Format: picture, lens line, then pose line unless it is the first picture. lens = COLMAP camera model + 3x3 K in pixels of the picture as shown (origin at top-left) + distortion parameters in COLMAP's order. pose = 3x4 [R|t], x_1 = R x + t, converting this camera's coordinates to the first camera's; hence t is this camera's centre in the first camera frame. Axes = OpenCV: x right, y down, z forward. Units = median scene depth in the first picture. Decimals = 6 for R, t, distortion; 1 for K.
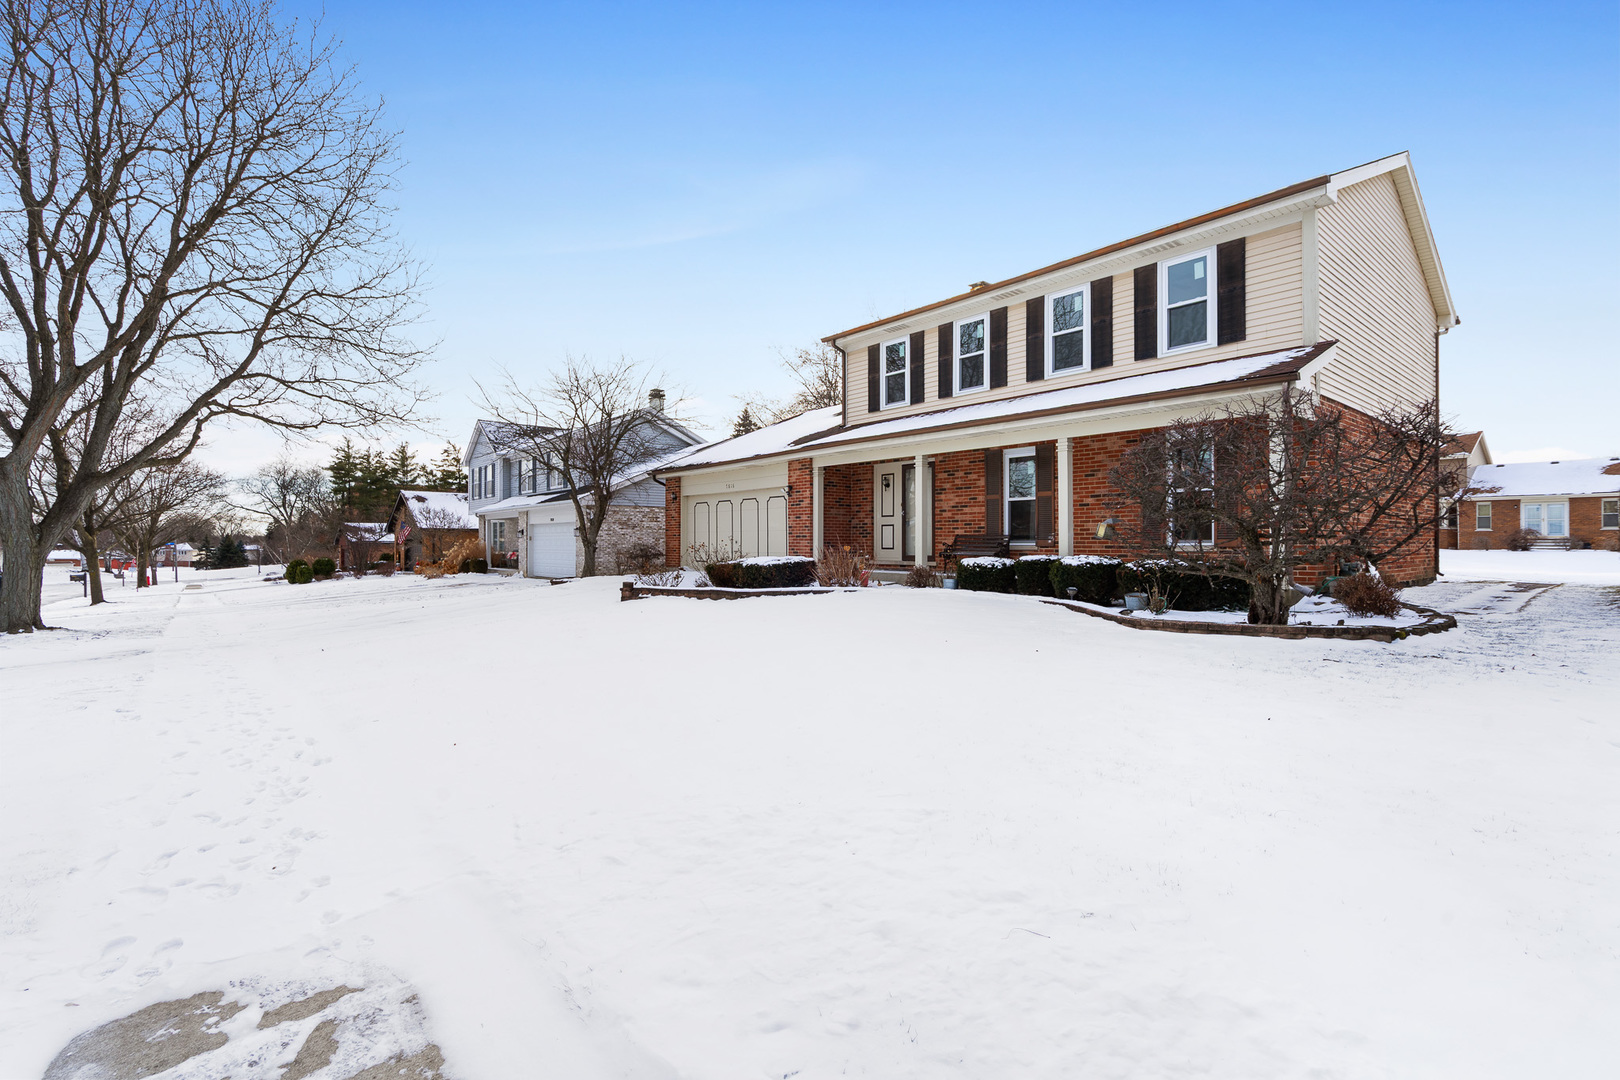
lens RADIAL K [[723.4, 0, 835.9], [0, 723.4, 542.9], [0, 0, 1]] dist [-0.007159, 0.001557]
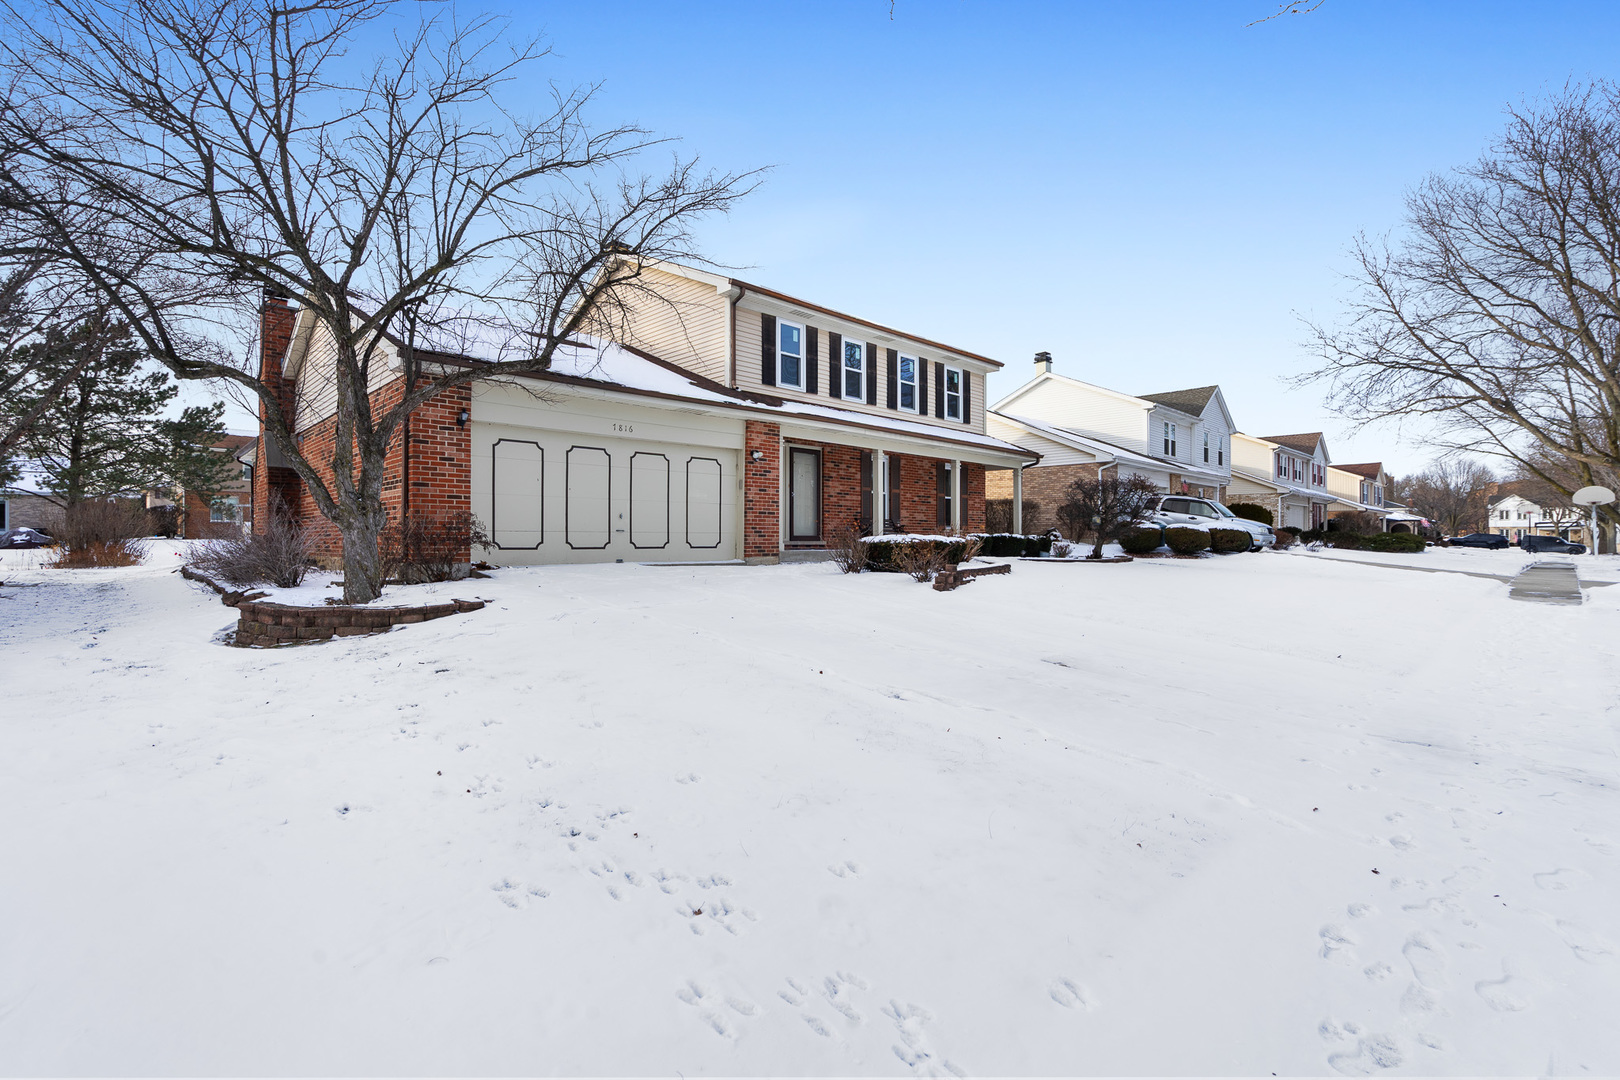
lens RADIAL K [[723.4, 0, 821.2], [0, 723.4, 526.8], [0, 0, 1]] dist [-0.007159, 0.001557]
pose [[-0.043487, 0.013423, 0.998964, -1.032858], [-0.005640, 0.999891, -0.013681, 0.020800], [-0.999038, -0.006229, -0.043406, 1.117415]]
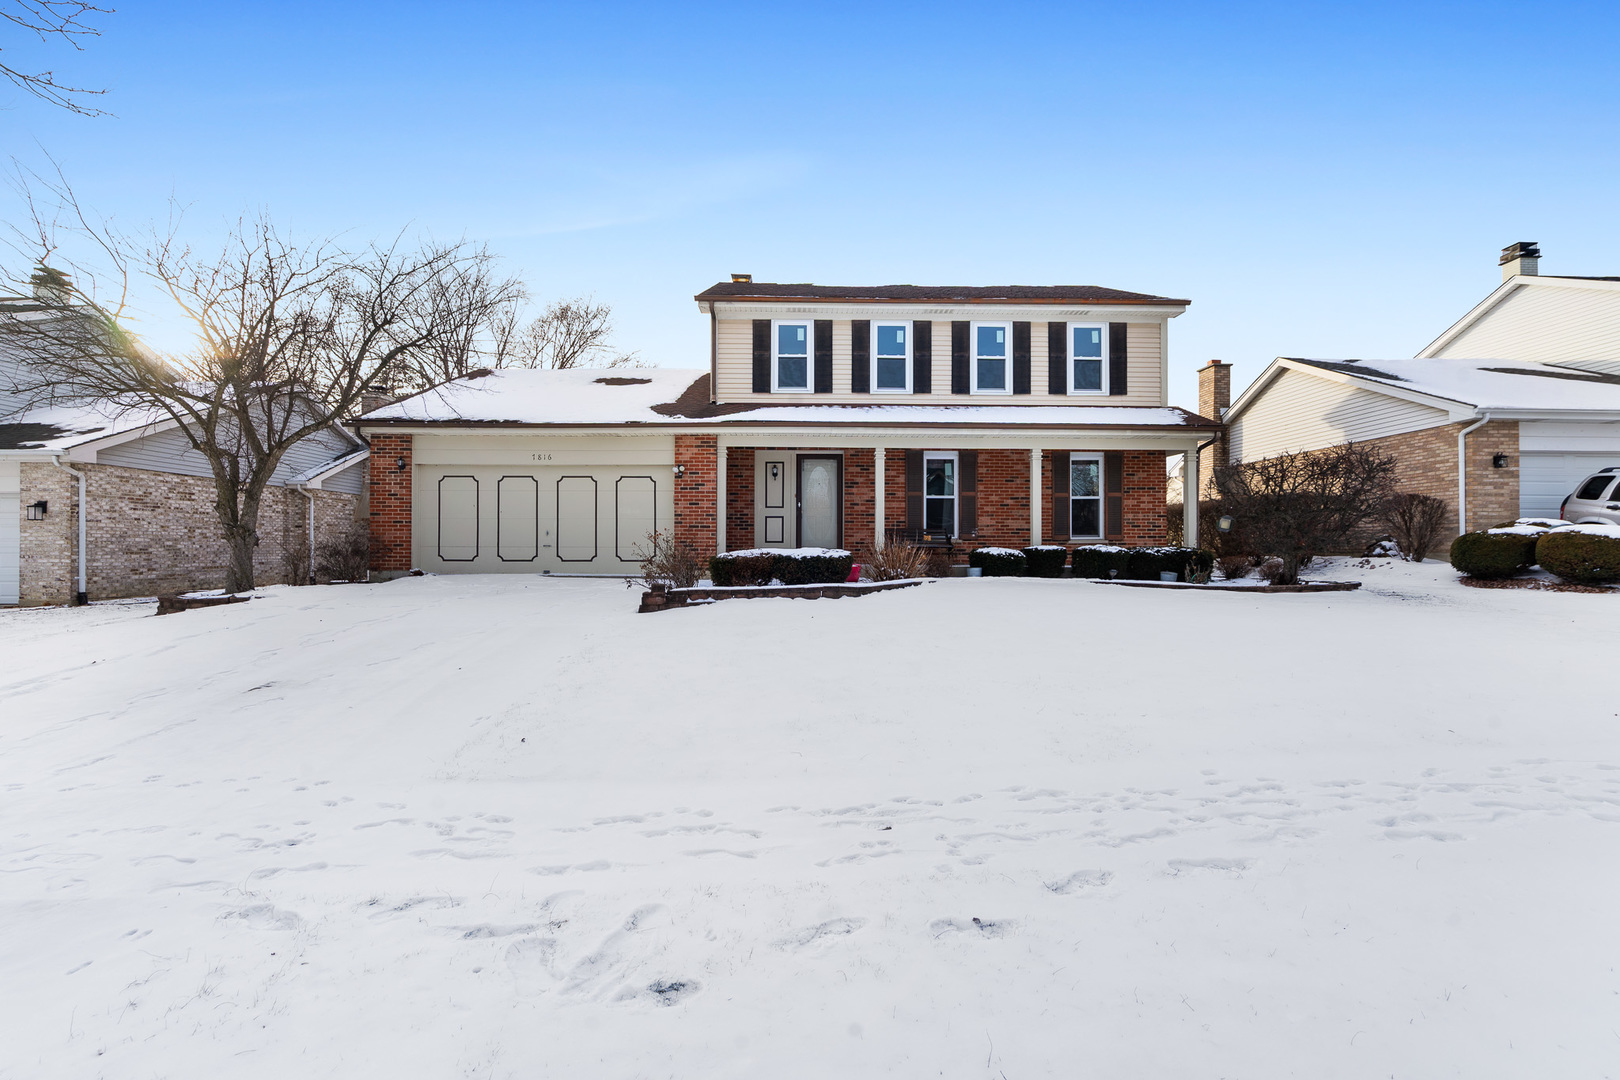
lens RADIAL K [[723.4, 0, 818.3], [0, 723.4, 543.4], [0, 0, 1]] dist [-0.007159, 0.001557]
pose [[0.648460, 0.006166, 0.761224, -0.685798], [-0.002442, 0.999979, -0.006020, 0.017126], [-0.761245, 0.002045, 0.648461, 0.404681]]
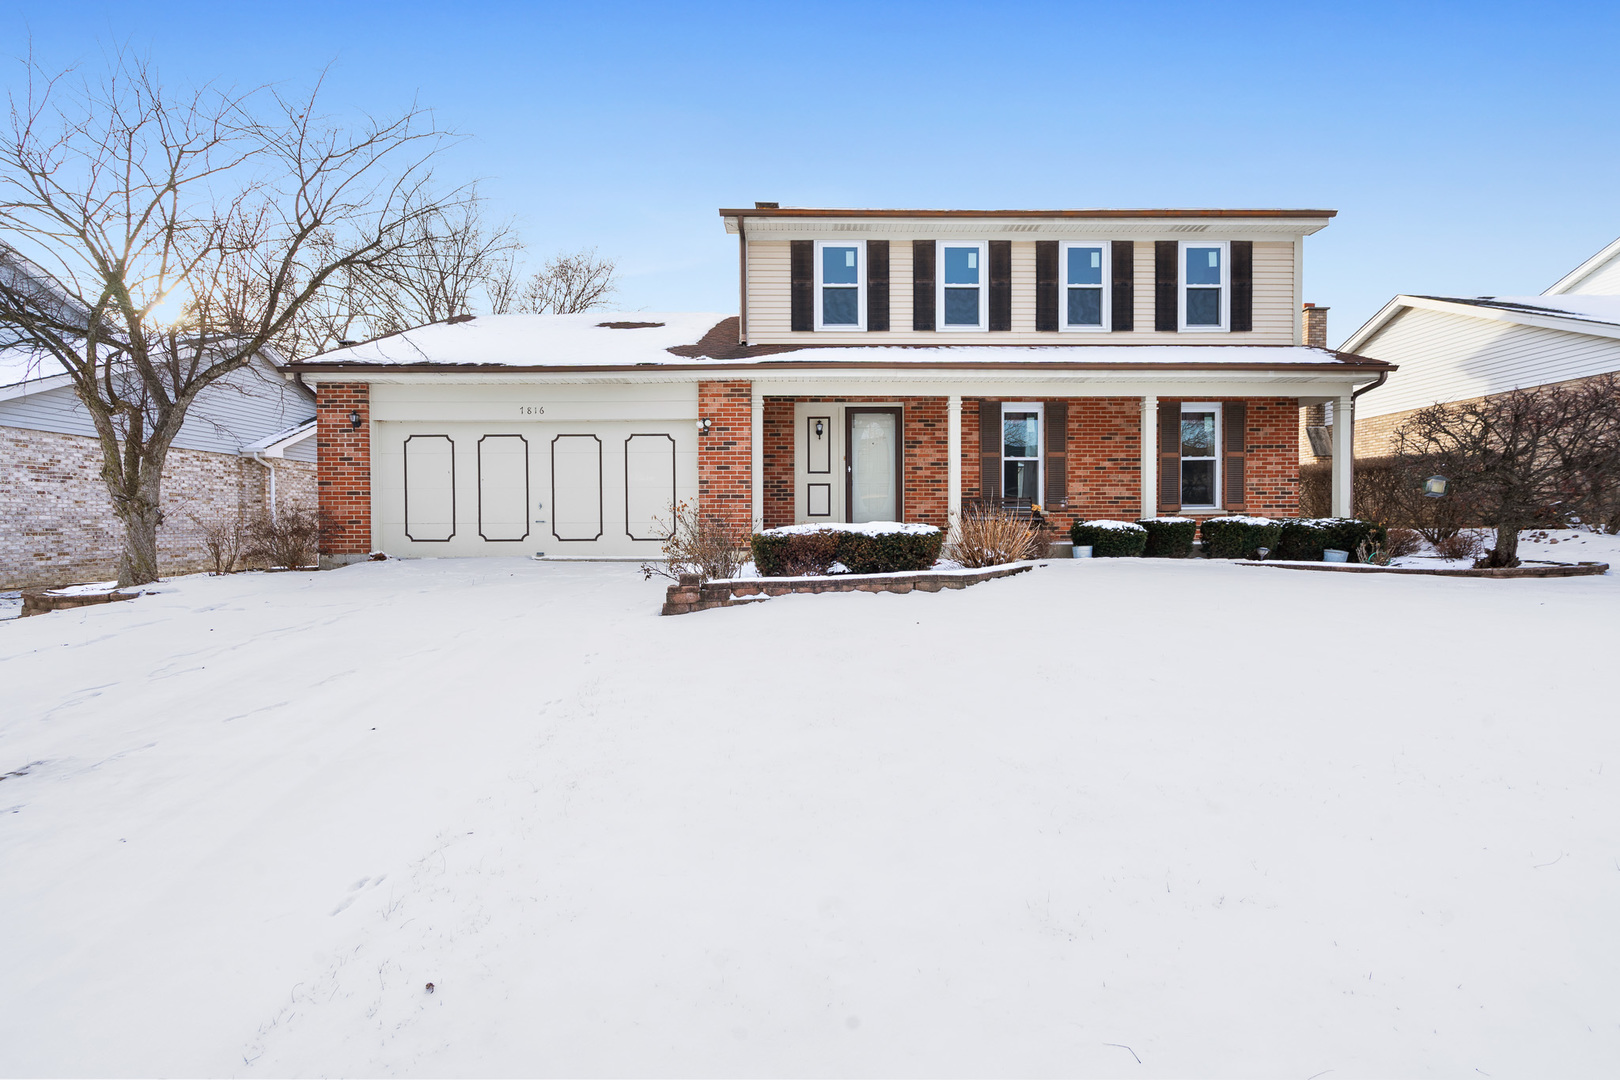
lens RADIAL K [[723.4, 0, 818.5], [0, 723.4, 534.7], [0, 0, 1]] dist [-0.007159, 0.001557]
pose [[0.653702, -0.015802, 0.756587, -0.576263], [0.004067, 0.999841, 0.017369, 0.017049], [-0.756741, -0.008277, 0.653662, 0.575725]]
